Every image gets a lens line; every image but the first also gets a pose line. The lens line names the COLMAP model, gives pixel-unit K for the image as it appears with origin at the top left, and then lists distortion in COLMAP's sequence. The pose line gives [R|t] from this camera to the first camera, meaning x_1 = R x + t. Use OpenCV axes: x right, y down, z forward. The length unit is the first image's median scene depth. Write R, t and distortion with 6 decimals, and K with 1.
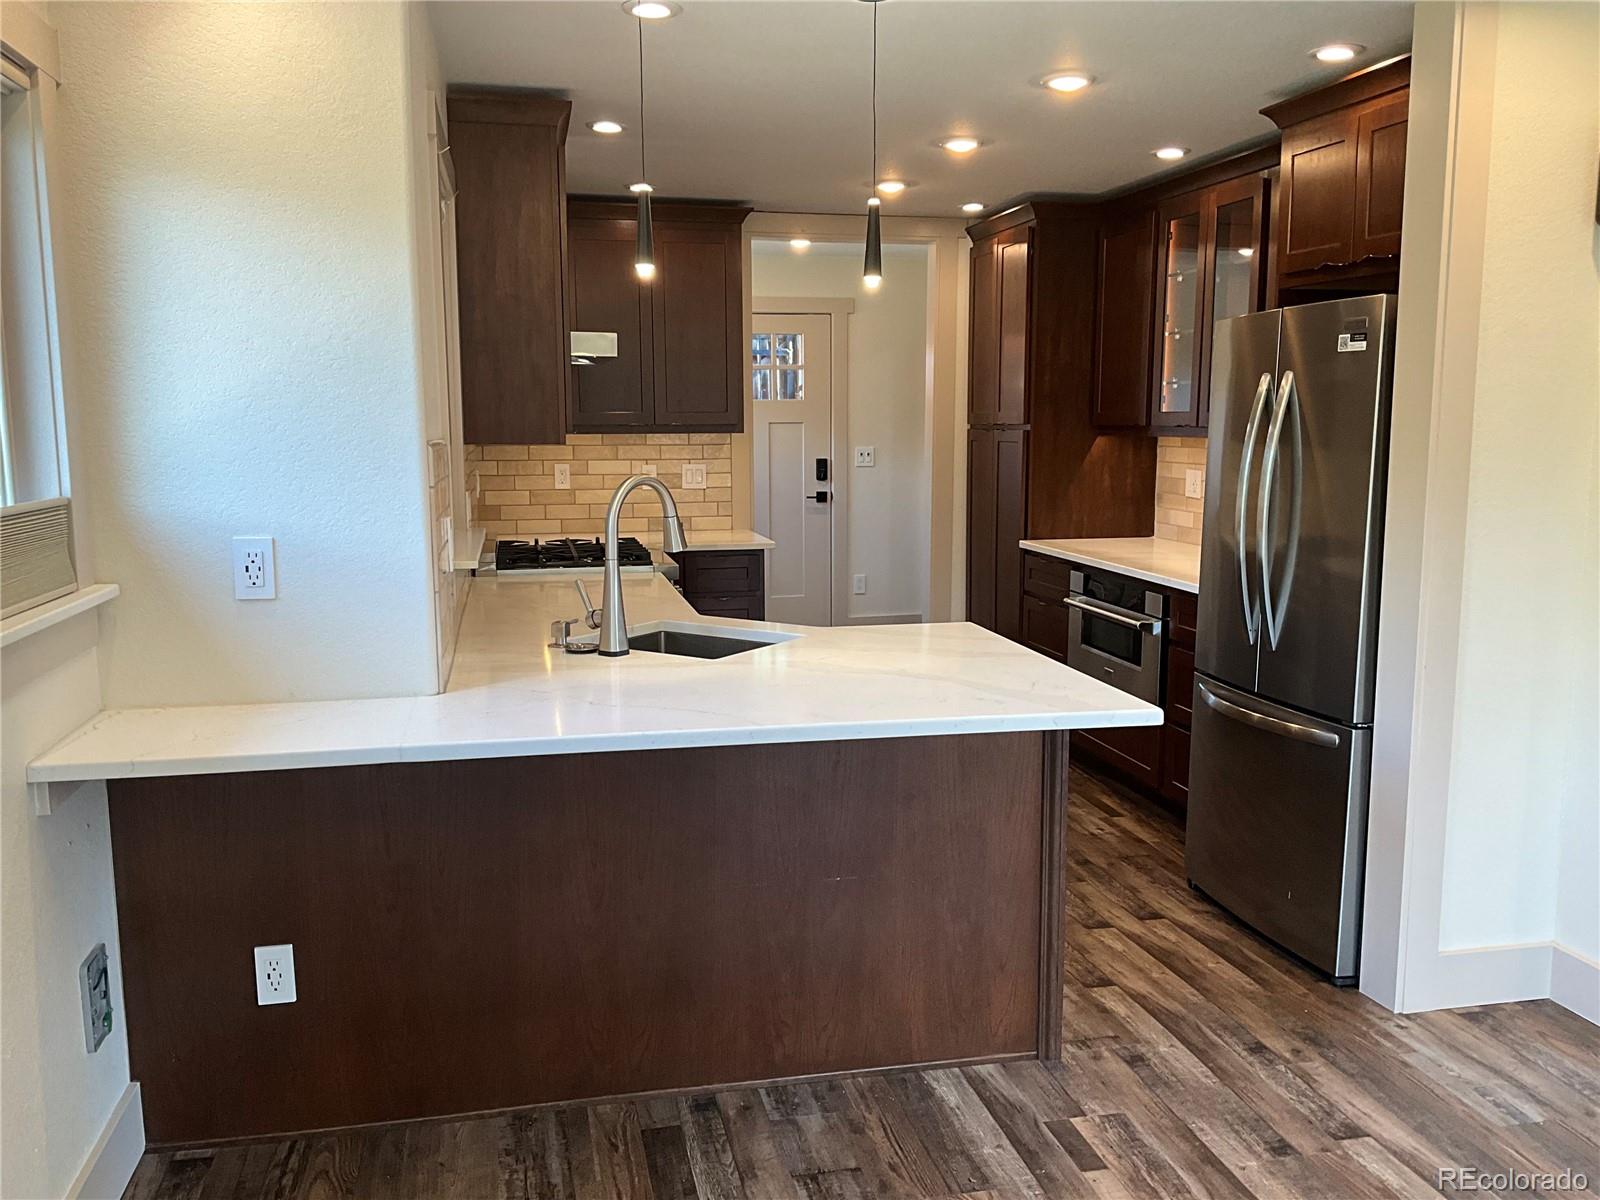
lens RADIAL K [[1318.9, 0, 791.3], [0, 1318.9, 599.6], [0, 0, 1]] dist [0.130781, -0.267752]
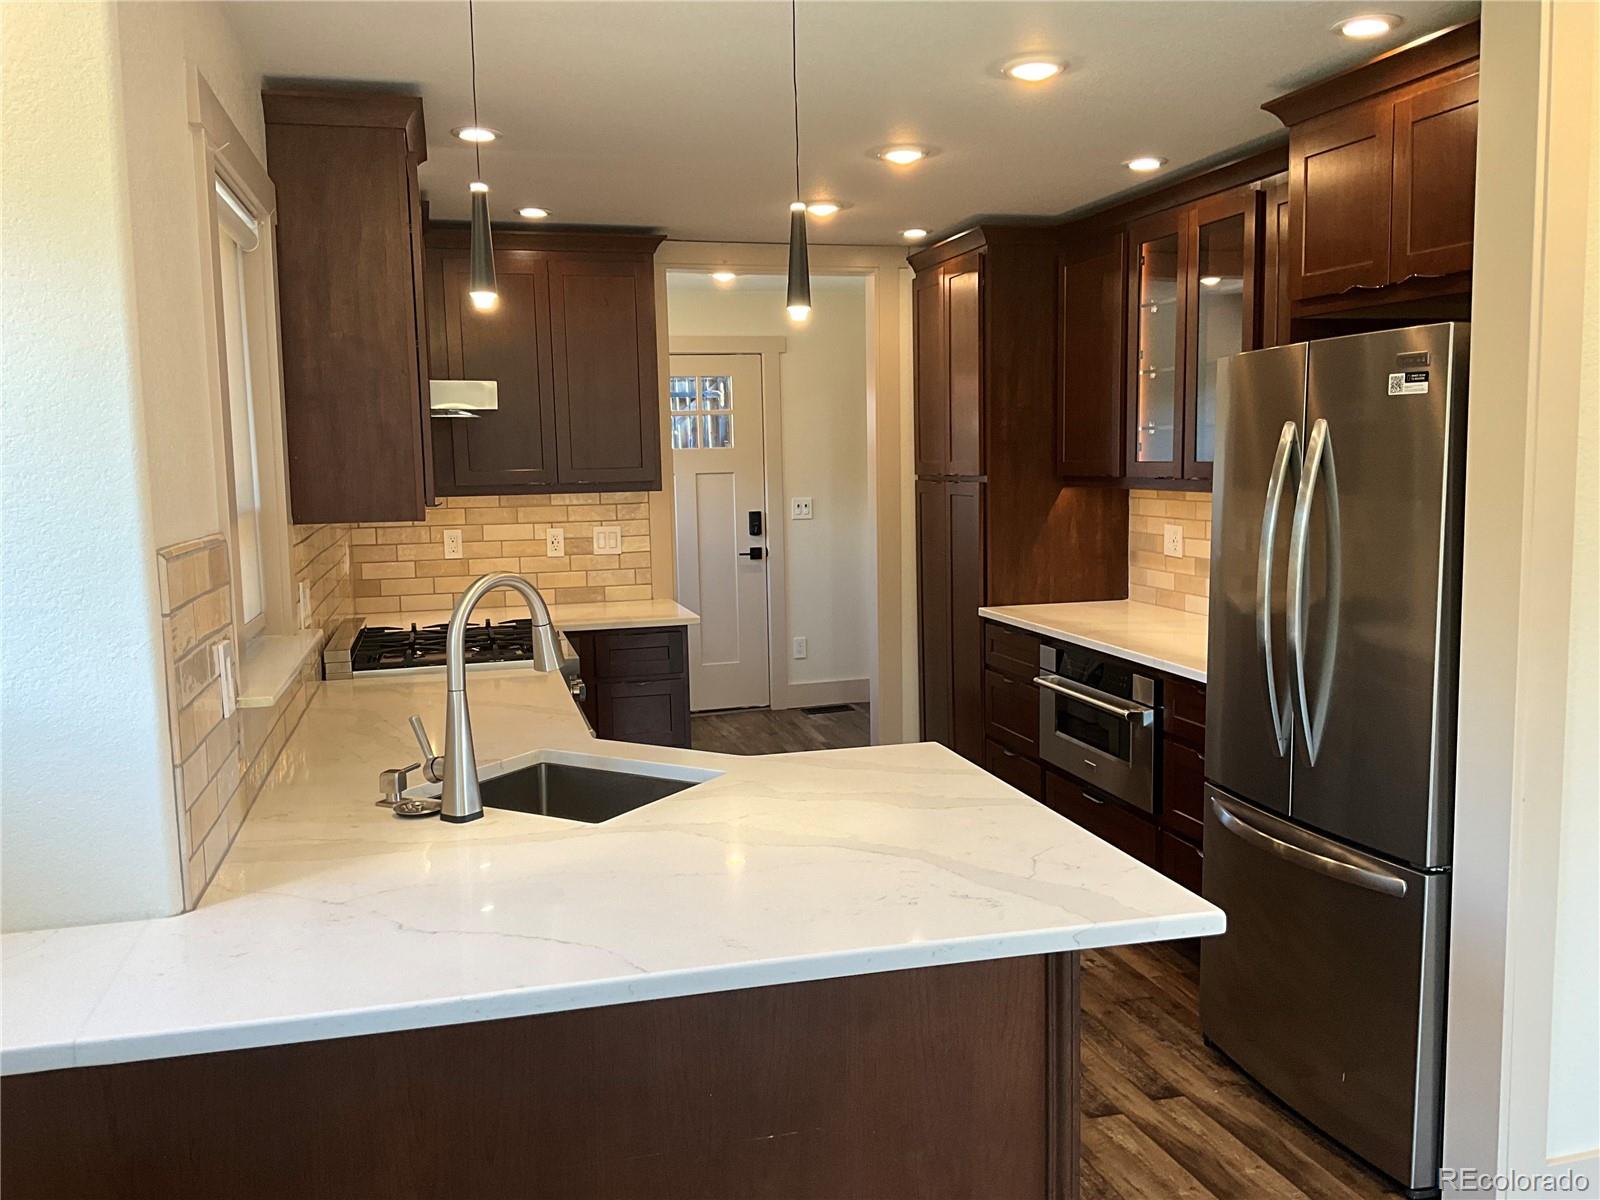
lens RADIAL K [[1318.9, 0, 791.3], [0, 1318.9, 599.6], [0, 0, 1]] dist [0.130781, -0.267752]
pose [[0.998817, -0.022567, 0.043068, 0.013470], [0.023761, 0.999341, -0.027431, -0.037007], [-0.042420, 0.028421, 0.998696, 0.165047]]
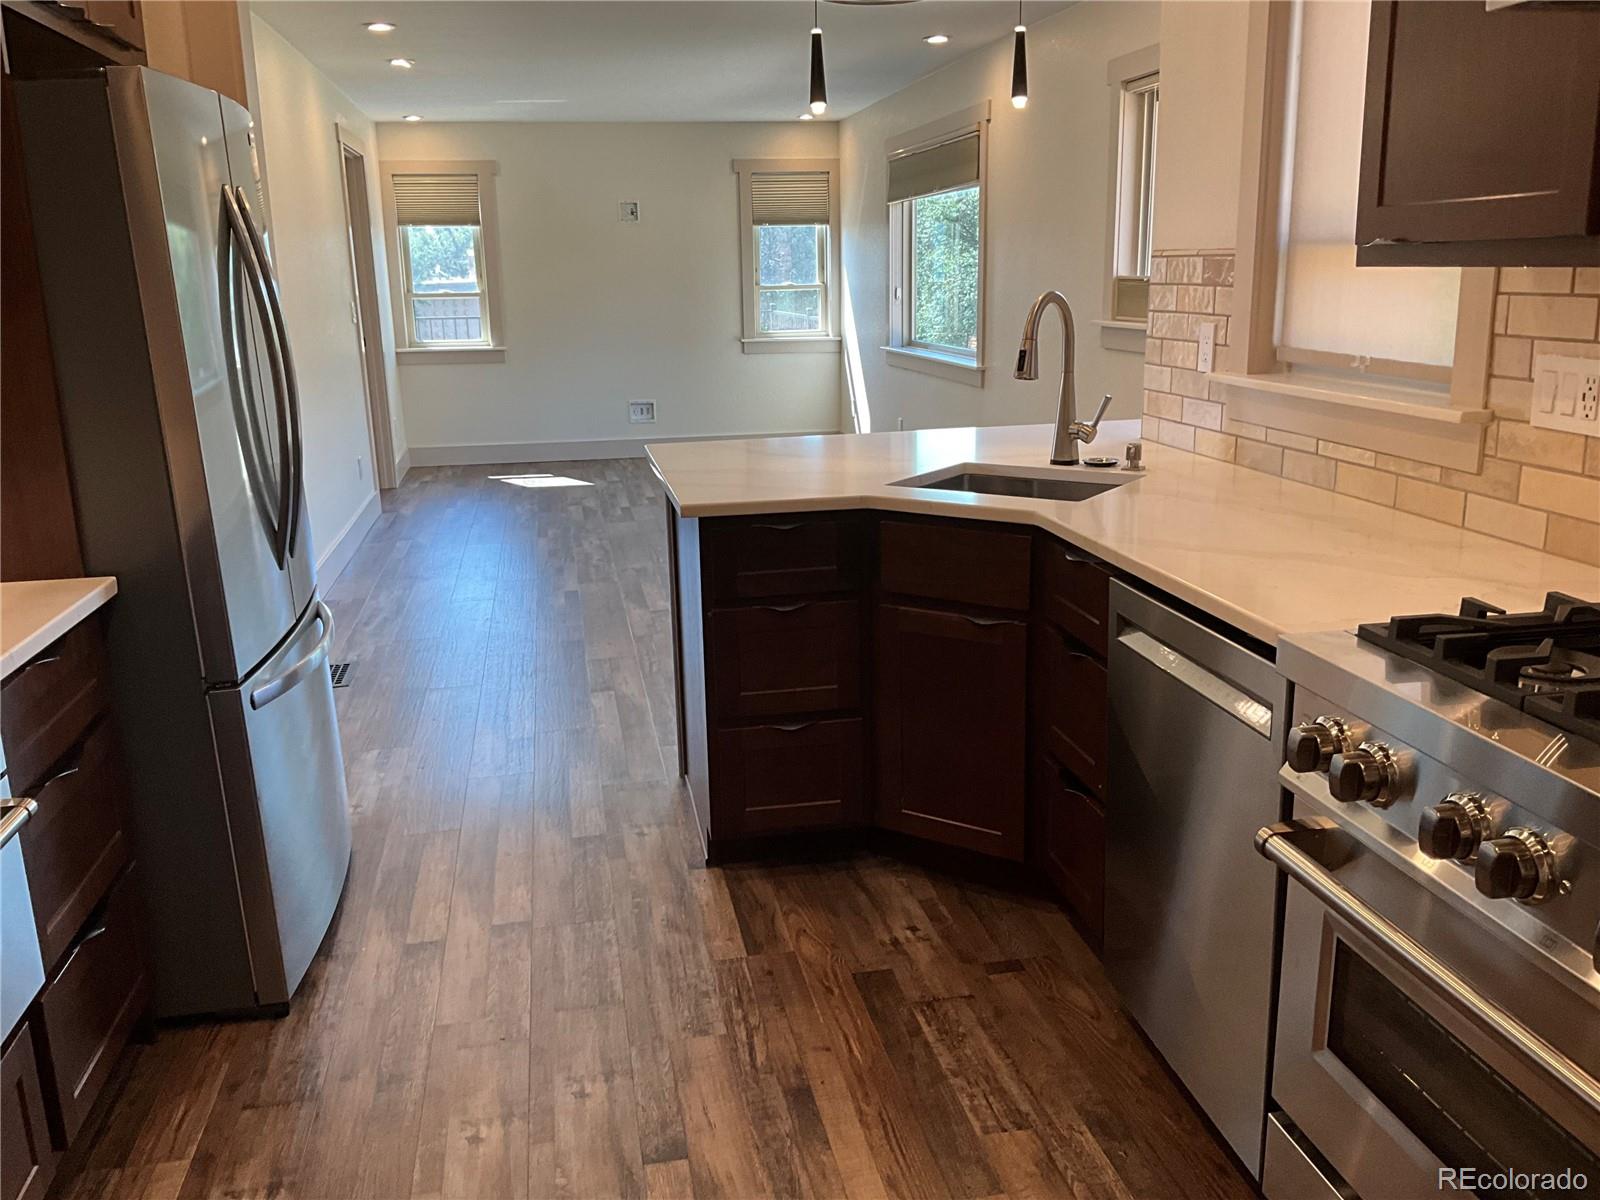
lens RADIAL K [[1318.9, 0, 791.3], [0, 1318.9, 599.6], [0, 0, 1]] dist [0.130781, -0.267752]
pose [[-0.999129, 0.022410, 0.035207, 0.034186], [0.034011, 0.926116, 0.375703, -0.170173], [-0.024186, 0.376573, -0.926071, 1.350993]]
